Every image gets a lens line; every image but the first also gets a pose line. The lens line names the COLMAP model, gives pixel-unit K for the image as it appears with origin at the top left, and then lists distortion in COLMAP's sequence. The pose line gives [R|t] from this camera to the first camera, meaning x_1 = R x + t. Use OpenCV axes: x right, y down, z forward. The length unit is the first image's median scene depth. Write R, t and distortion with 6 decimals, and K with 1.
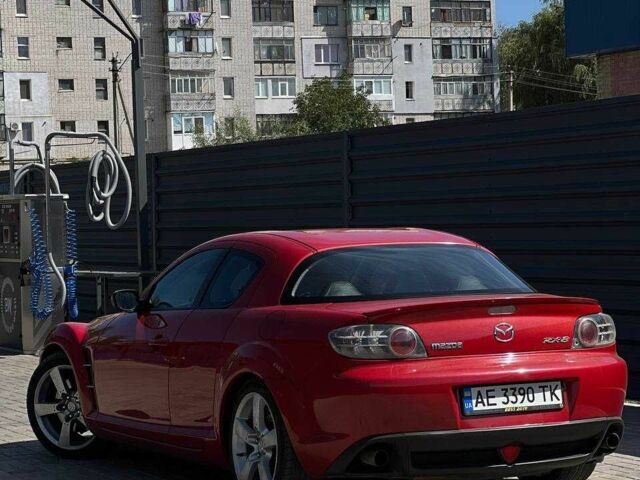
lens RADIAL K [[1908.1, 0, 320.0], [0, 1908.1, 240.0], [0, 0, 1]] dist [-0.542900, 13.280173]
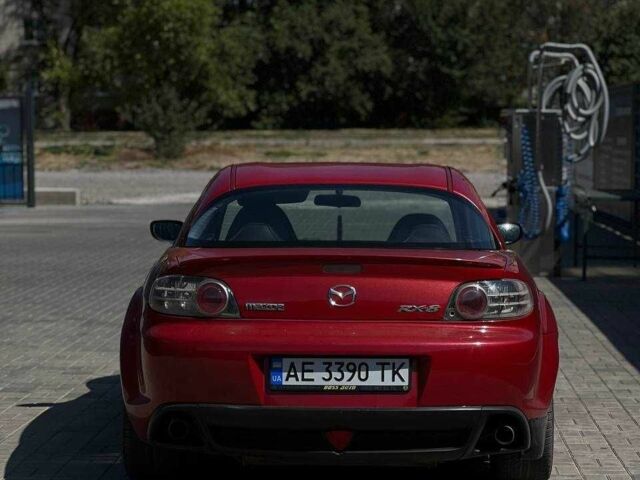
lens RADIAL K [[1908.1, 0, 320.0], [0, 1908.1, 240.0], [0, 0, 1]] dist [-0.542900, 13.280173]
pose [[0.890906, 0.054204, -0.450941, 0.468598], [-0.032031, 0.997879, 0.056663, -0.023071], [0.453057, -0.036038, 0.890753, 0.250027]]
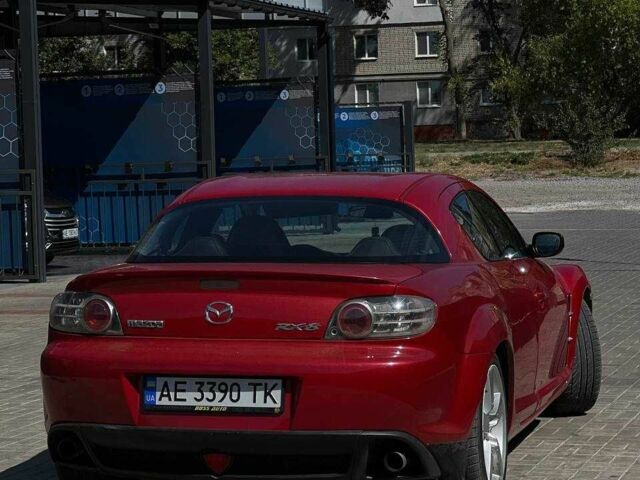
lens RADIAL K [[1908.1, 0, 320.0], [0, 1908.1, 240.0], [0, 0, 1]] dist [-0.542900, 13.280173]
pose [[0.749888, 0.045798, -0.659978, 0.664183], [-0.010012, 0.998272, 0.057897, -0.029324], [0.661489, -0.036809, 0.749051, 0.427876]]
